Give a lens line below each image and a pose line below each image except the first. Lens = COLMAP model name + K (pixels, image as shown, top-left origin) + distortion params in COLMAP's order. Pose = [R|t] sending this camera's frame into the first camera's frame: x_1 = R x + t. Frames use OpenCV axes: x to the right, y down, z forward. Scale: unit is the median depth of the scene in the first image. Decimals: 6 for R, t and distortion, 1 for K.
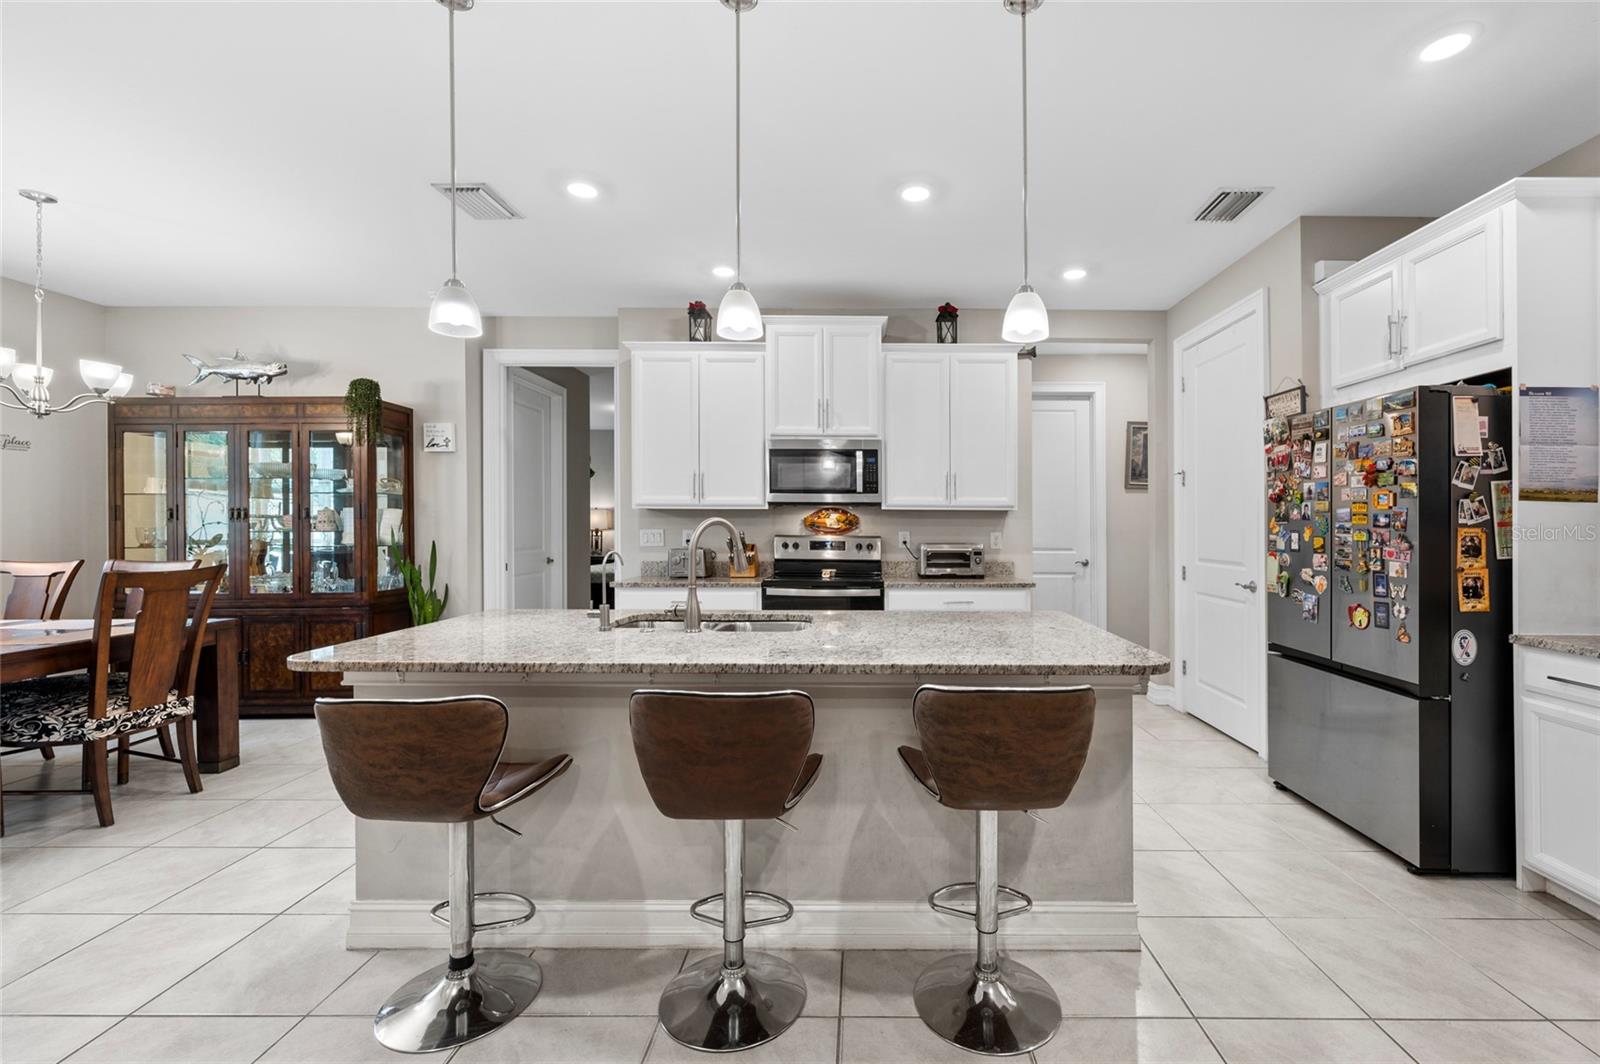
lens RADIAL K [[685.4, 0, 865.3], [0, 685.4, 525.9], [0, 0, 1]] dist [-0.003786, 0.000033]
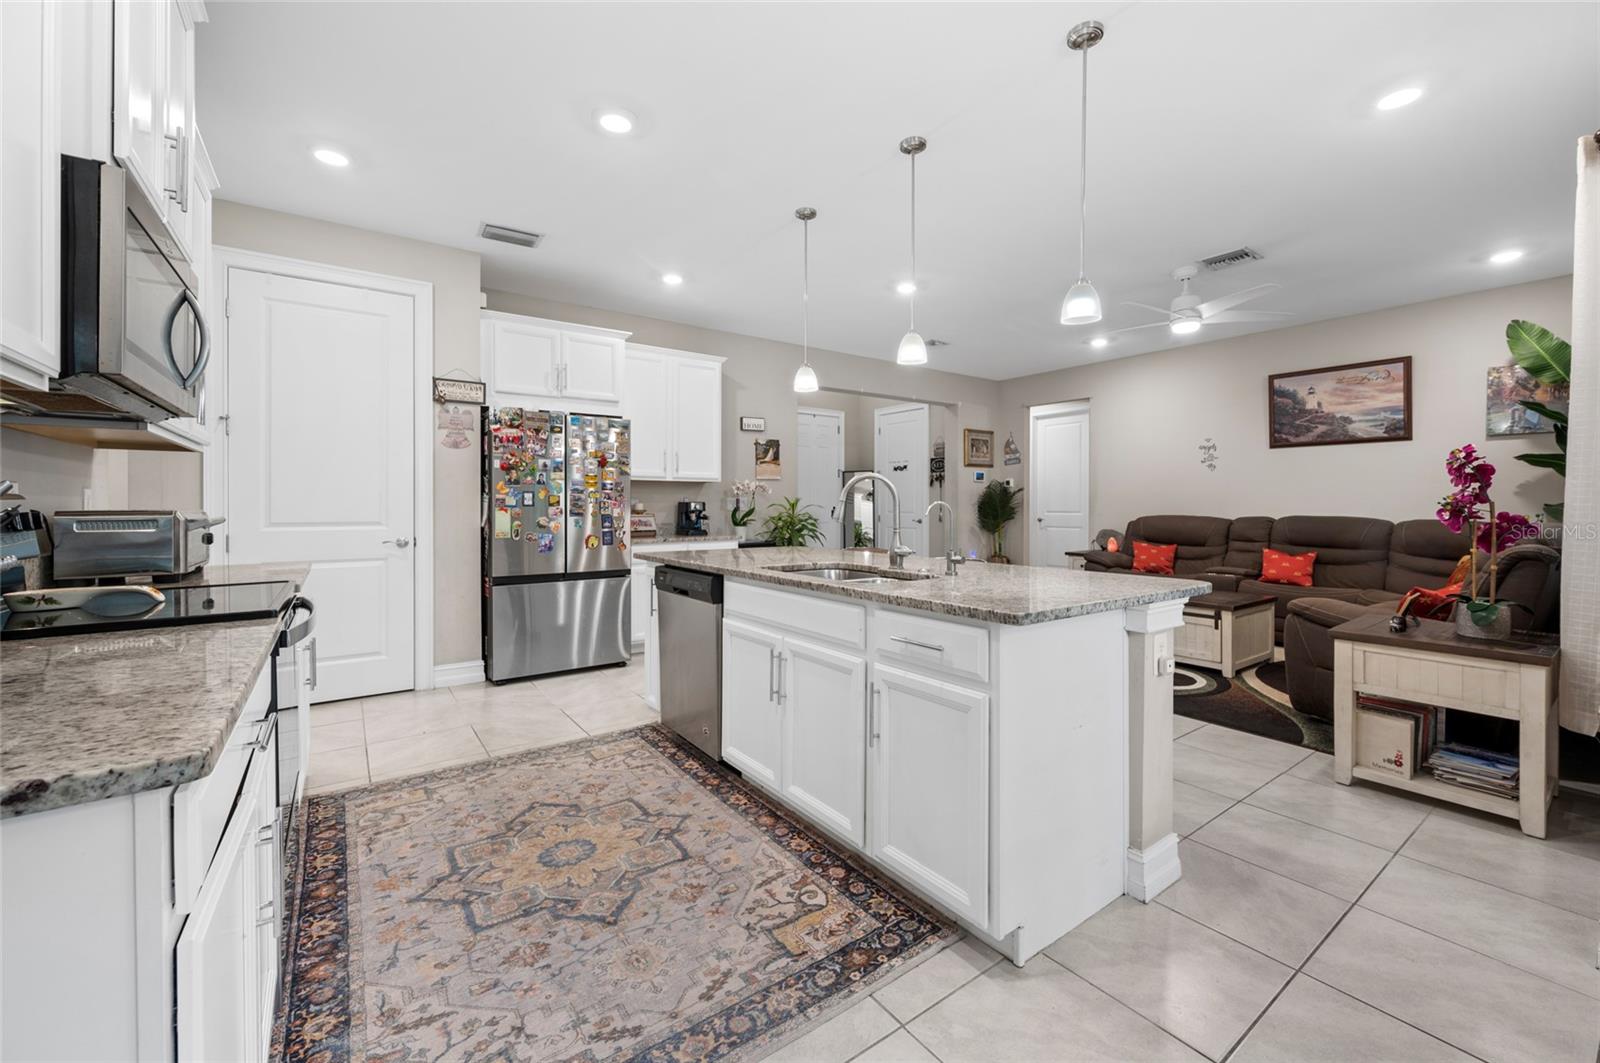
lens RADIAL K [[637.3, 0, 802.0], [0, 637.3, 504.6], [0, 0, 1]] dist [-0.001981, -0.000014]
pose [[-0.578098, -0.002997, 0.815962, -0.730160], [-0.001080, 0.999995, 0.002908, 0.027681], [-0.815967, 0.000800, -0.578099, 1.214273]]
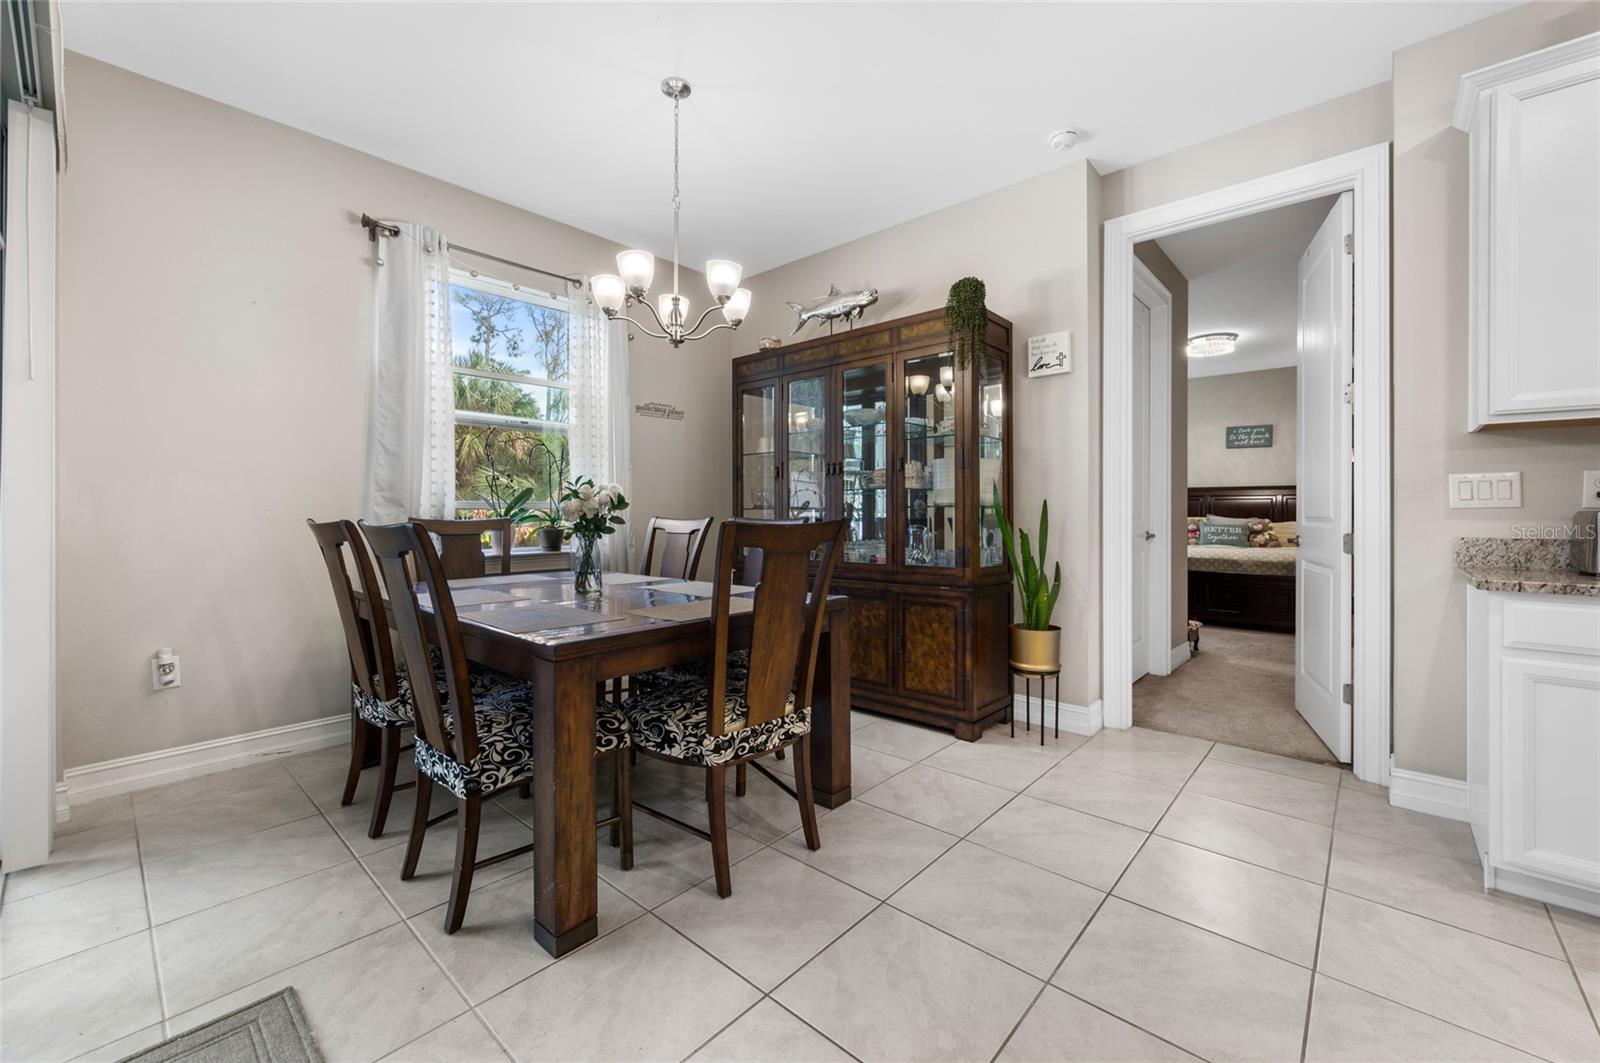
lens RADIAL K [[643.6, 0, 800.5], [0, 643.6, 511.1], [0, 0, 1]] dist [-0.000704, 0.000174]
pose [[0.737571, -0.000938, -0.675269, -0.519061], [-0.000414, 0.999998, -0.001841, 0.047705], [0.675270, 0.001637, 0.737569, 0.481479]]
